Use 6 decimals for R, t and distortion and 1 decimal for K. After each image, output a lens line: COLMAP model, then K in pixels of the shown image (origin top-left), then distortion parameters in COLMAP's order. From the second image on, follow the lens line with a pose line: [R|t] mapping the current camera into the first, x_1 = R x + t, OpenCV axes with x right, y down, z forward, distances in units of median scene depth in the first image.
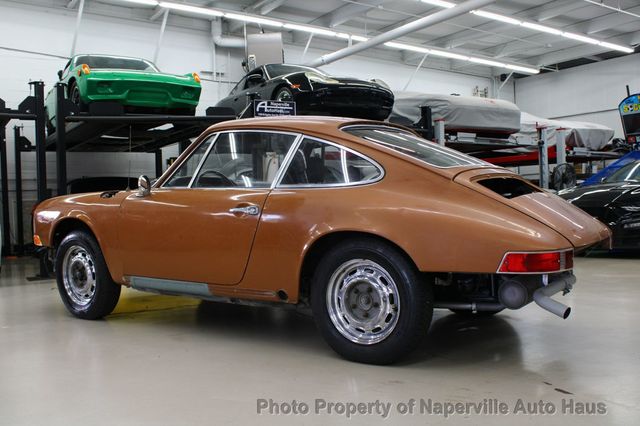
lens RADIAL K [[659.8, 0, 320.0], [0, 659.8, 213.0], [0, 0, 1]] dist [-0.108222, 0.114156]
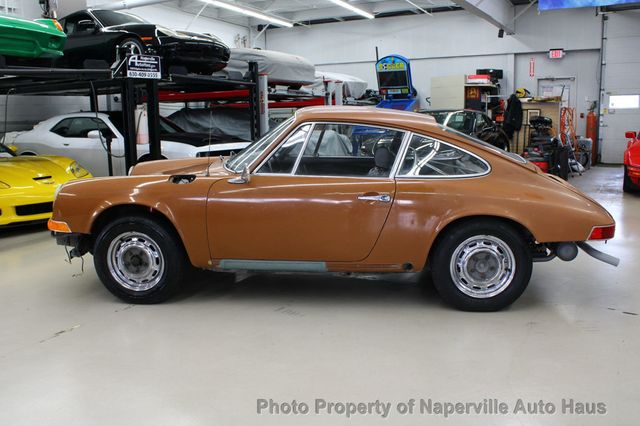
lens RADIAL K [[595.8, 0, 320.0], [0, 595.8, 213.0], [0, 0, 1]] dist [-0.131844, 0.127459]
pose [[0.867713, -0.070877, 0.491987, -0.299249], [0.004395, 0.990837, 0.134991, -0.050204], [-0.497047, -0.114971, 0.860073, 0.059037]]
